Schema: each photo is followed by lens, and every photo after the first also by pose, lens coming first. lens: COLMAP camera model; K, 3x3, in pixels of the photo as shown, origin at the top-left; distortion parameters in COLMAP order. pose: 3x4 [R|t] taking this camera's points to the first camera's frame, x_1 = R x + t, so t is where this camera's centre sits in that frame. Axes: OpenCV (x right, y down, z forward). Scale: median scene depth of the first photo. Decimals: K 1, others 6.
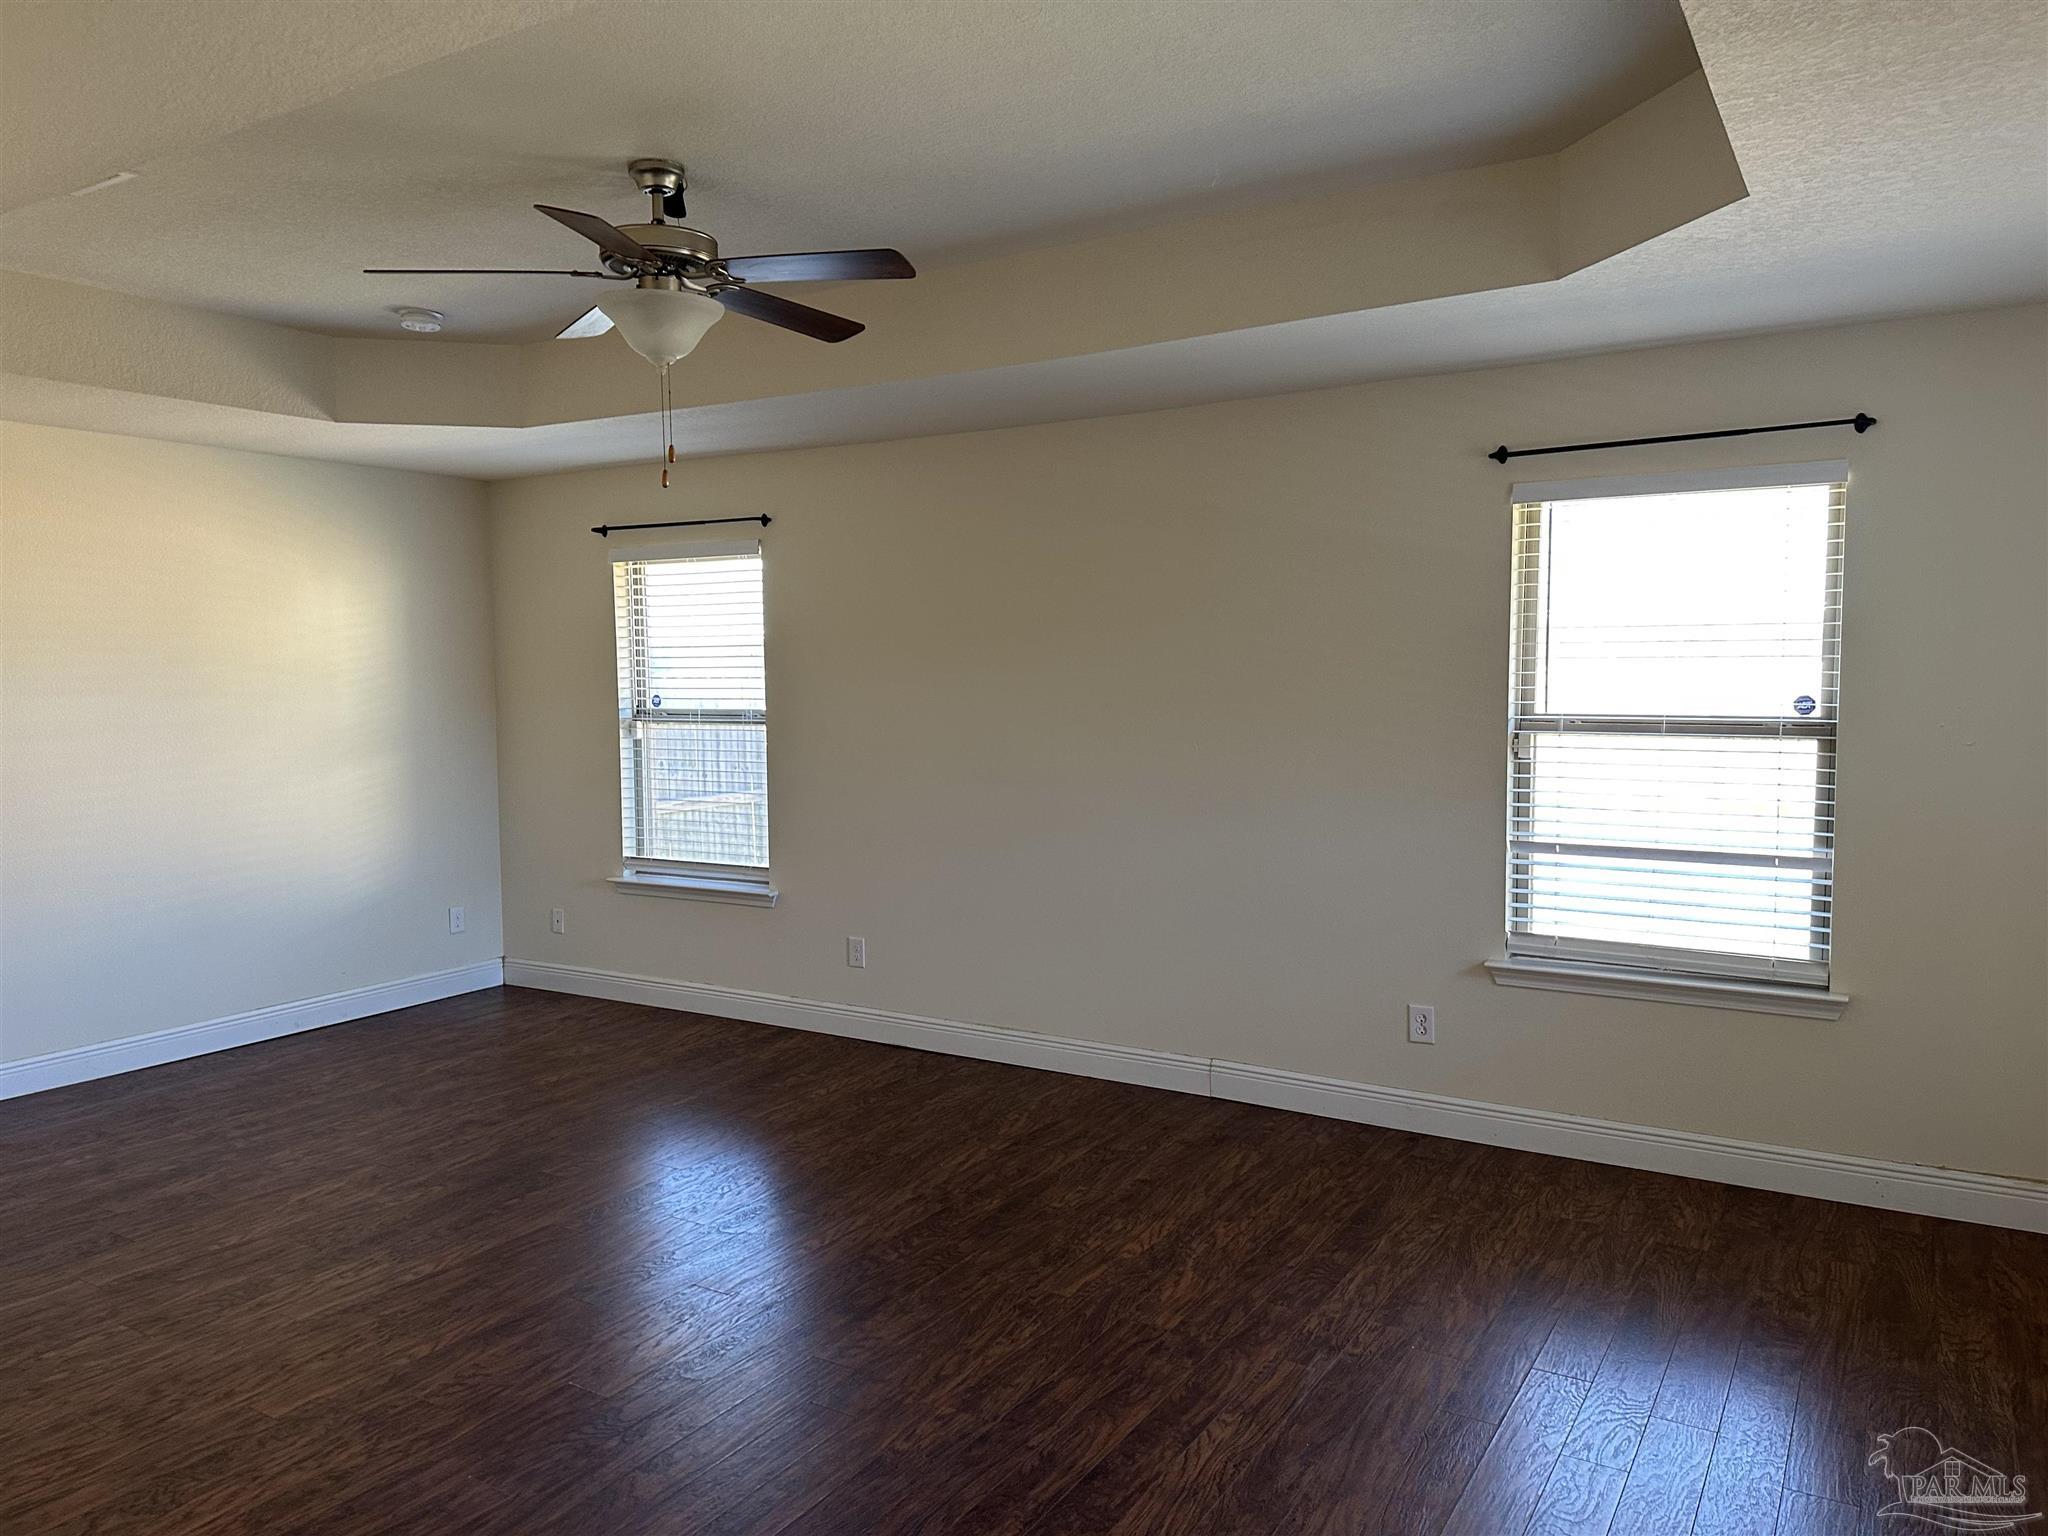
lens RADIAL K [[1425.0, 0, 1017.6], [0, 1425.0, 769.7], [0, 0, 1]] dist [0.029910, -0.043397]
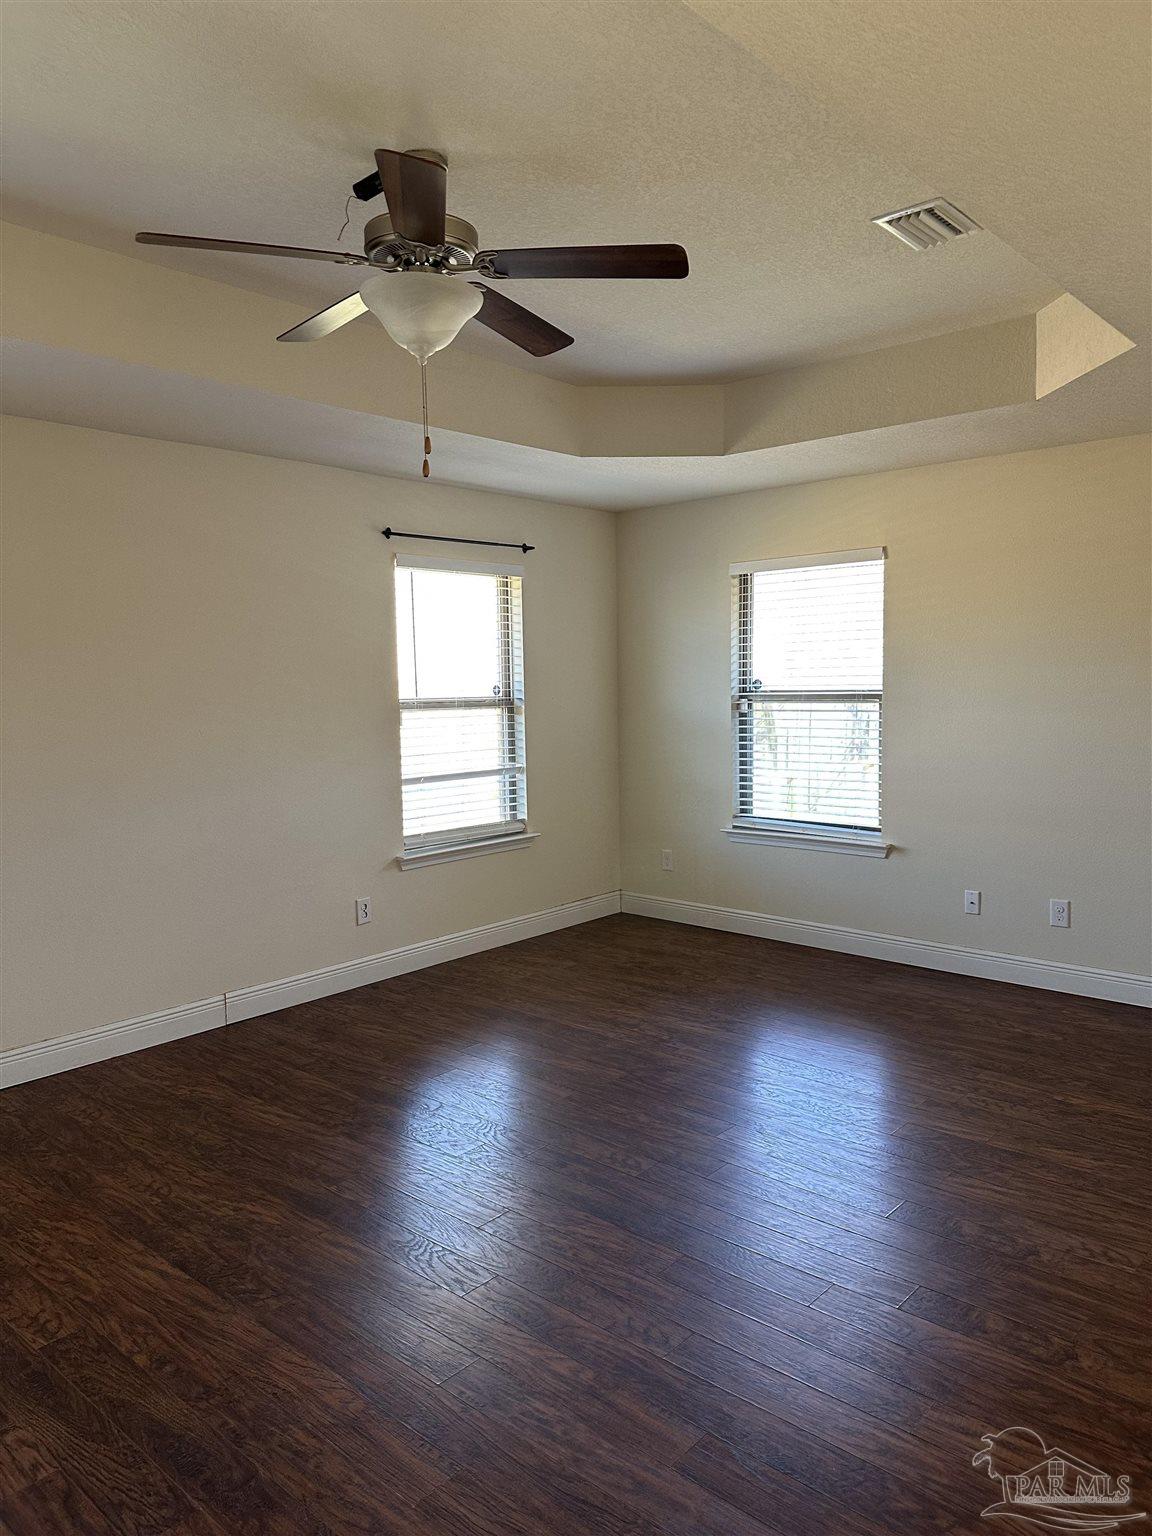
lens RADIAL K [[1068.8, 0, 578.2], [0, 1068.8, 766.4], [0, 0, 1]] dist [0.029910, -0.043397]
pose [[0.154199, -0.082237, 0.984611, -0.804389], [0.079068, 0.994361, 0.070669, -0.033597], [-0.984871, 0.066954, 0.159832, 0.629447]]
